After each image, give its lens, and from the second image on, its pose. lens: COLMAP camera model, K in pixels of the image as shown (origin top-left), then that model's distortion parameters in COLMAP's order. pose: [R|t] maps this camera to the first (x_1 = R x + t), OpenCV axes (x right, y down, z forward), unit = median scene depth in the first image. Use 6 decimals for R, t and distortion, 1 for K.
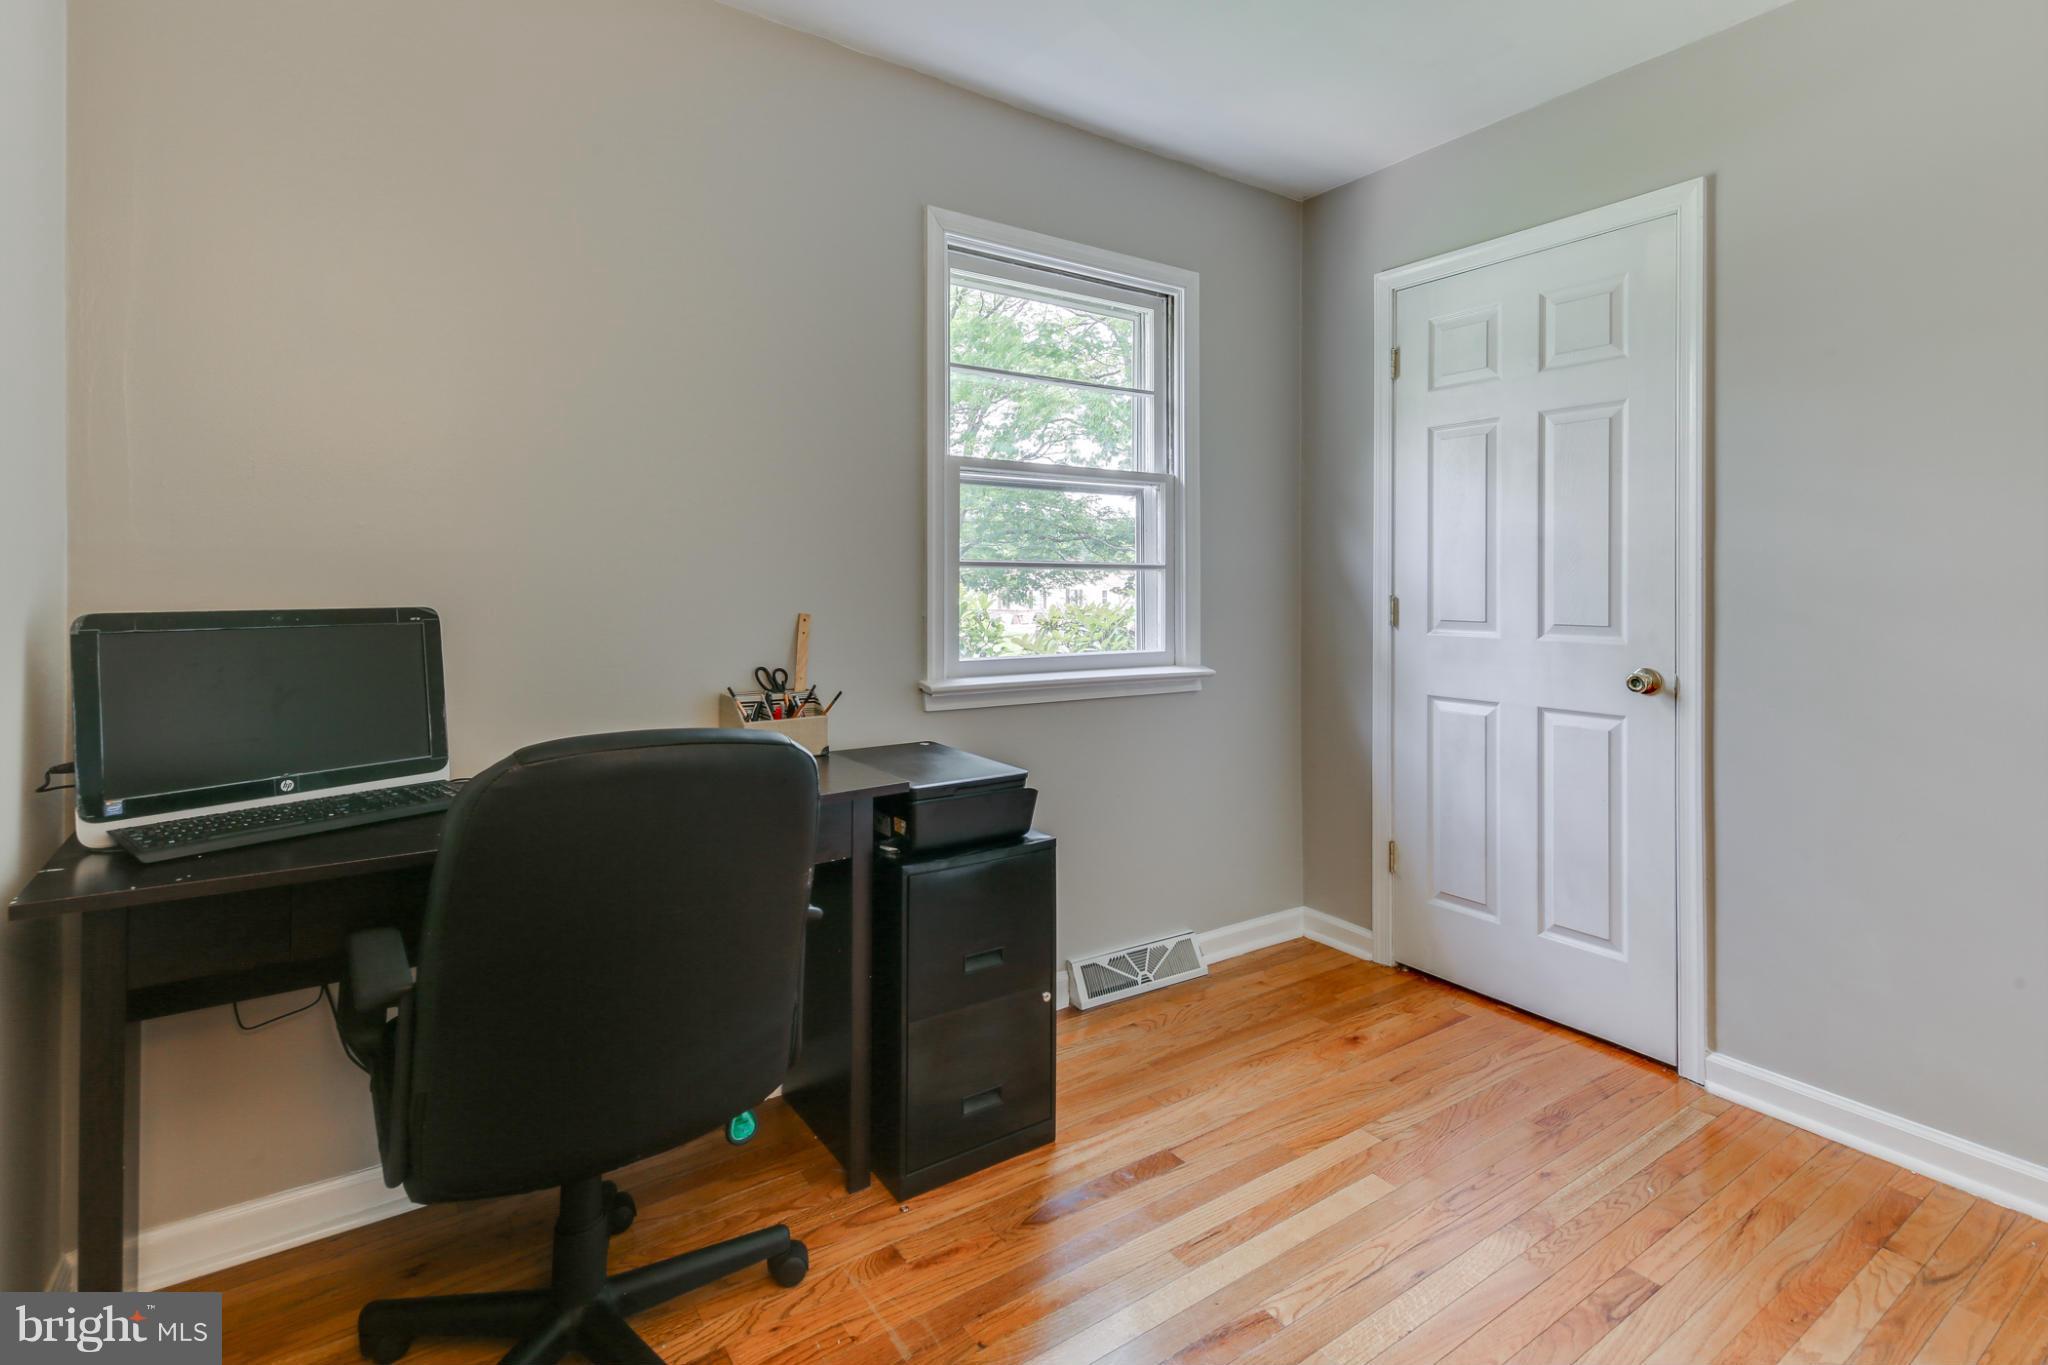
lens RADIAL K [[983.0, 0, 1030.4], [0, 983.0, 580.7], [0, 0, 1]] dist [0.025247, 0.000023]
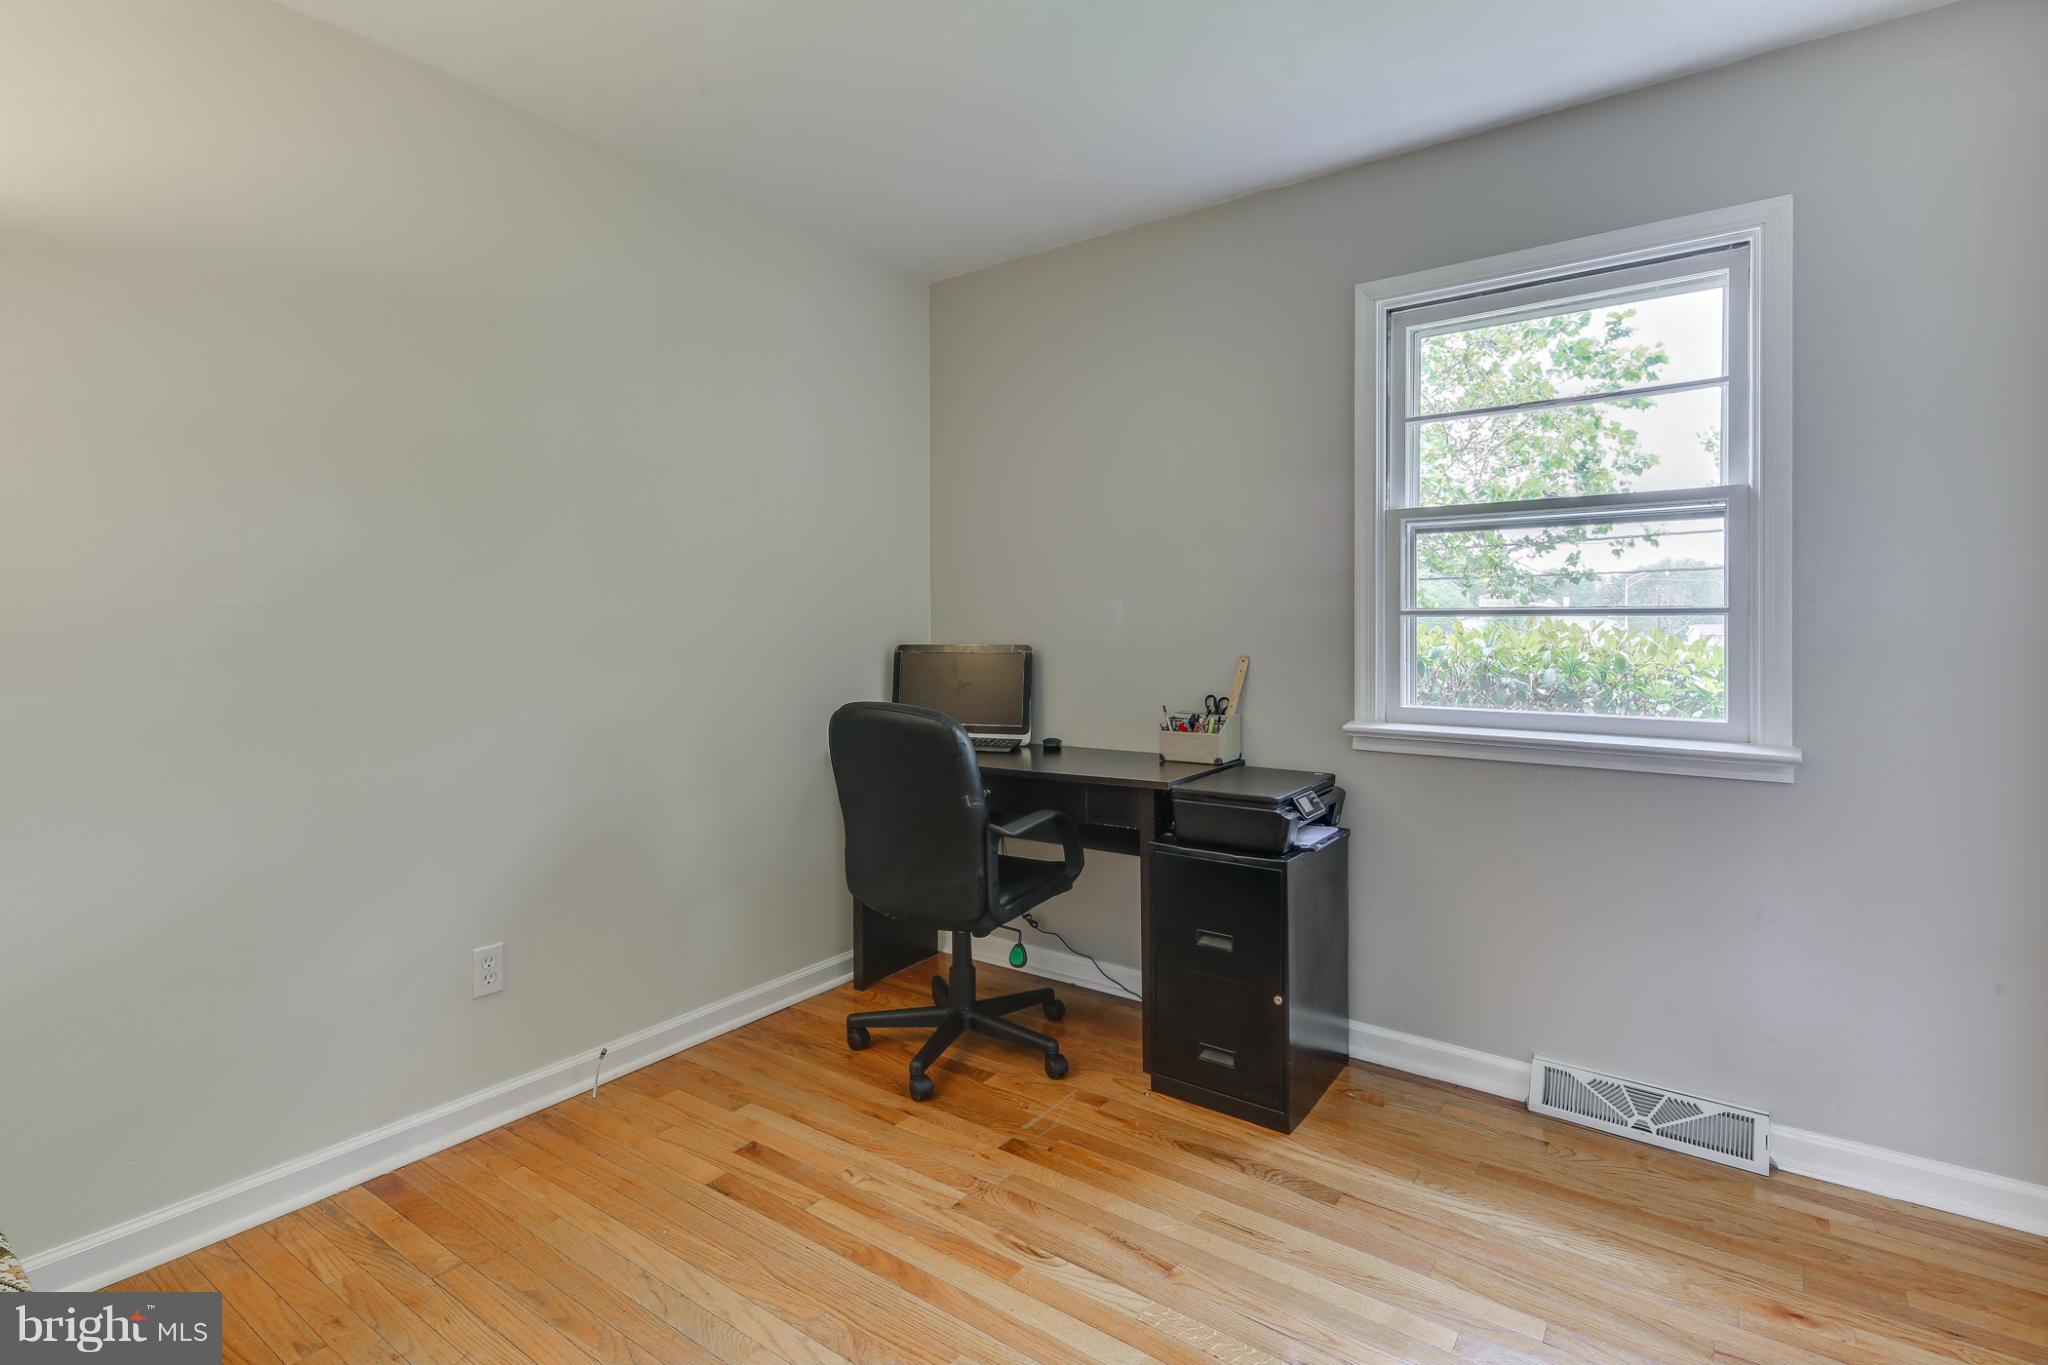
lens RADIAL K [[940.4, 0, 1021.4], [0, 940.4, 639.3], [0, 0, 1]] dist [0.000556, -0.000128]
pose [[0.335131, 0.000323, -0.942171, 0.733964], [-0.005531, 0.999983, -0.001624, 0.014516], [0.942155, 0.005756, 0.335127, 0.296249]]
